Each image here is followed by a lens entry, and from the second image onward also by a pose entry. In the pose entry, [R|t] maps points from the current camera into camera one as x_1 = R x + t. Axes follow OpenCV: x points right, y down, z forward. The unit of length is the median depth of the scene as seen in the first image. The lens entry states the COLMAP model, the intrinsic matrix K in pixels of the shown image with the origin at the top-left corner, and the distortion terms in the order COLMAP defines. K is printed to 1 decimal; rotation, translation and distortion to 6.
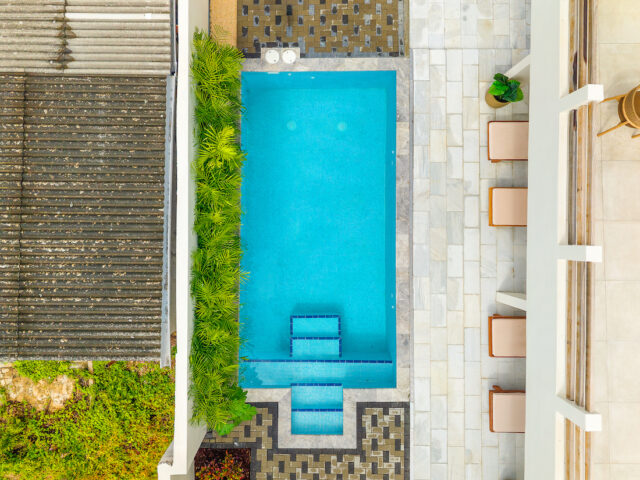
lens RADIAL K [[429.0, 0, 320.0], [0, 429.0, 240.0], [0, 0, 1]] dist [0.038313, -0.033477]
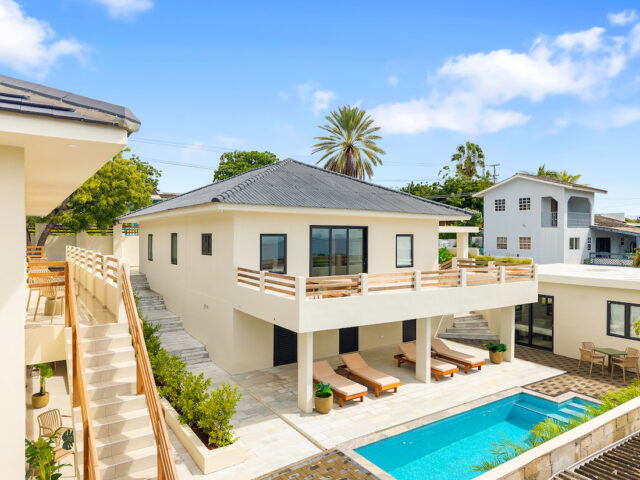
lens RADIAL K [[433.8, 0, 320.0], [0, 433.8, 240.0], [0, 0, 1]] dist [0.045661, -0.039314]
pose [[-0.559164, -0.008155, 0.829017, -0.692366], [0.828130, 0.041786, 0.558977, -1.119164], [-0.039200, 0.999093, -0.016612, 0.523615]]
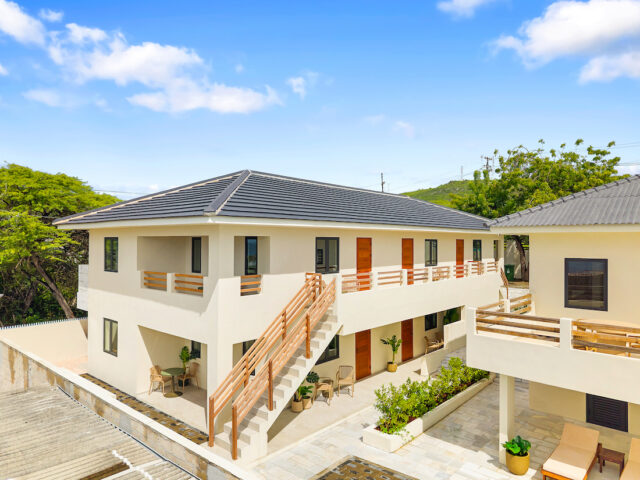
lens RADIAL K [[429.0, 0, 320.0], [0, 429.0, 240.0], [0, 0, 1]] dist [0.038313, -0.033477]
pose [[0.671901, 0.006338, 0.740614, -0.779964], [0.739803, 0.041818, -0.671523, 0.021950], [-0.035227, 0.999105, 0.023408, 0.412489]]
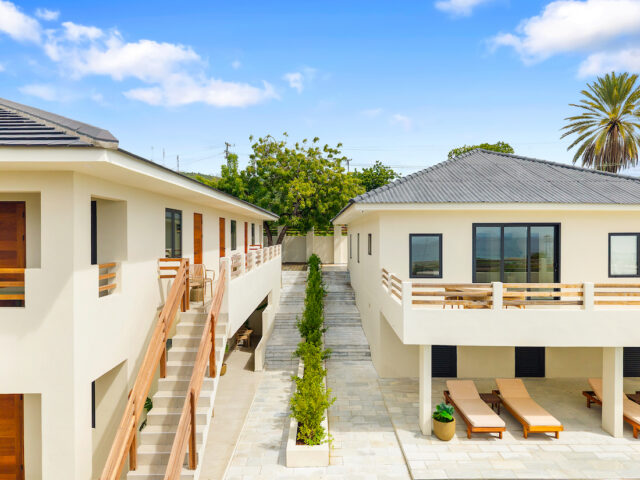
lens RADIAL K [[429.0, 0, 320.0], [0, 429.0, 240.0], [0, 0, 1]] dist [0.038313, -0.033477]
pose [[-0.002154, -0.010178, 0.999946, -0.741286], [0.999141, 0.041350, 0.002573, -0.692463], [-0.041374, 0.999093, 0.010080, 0.500636]]
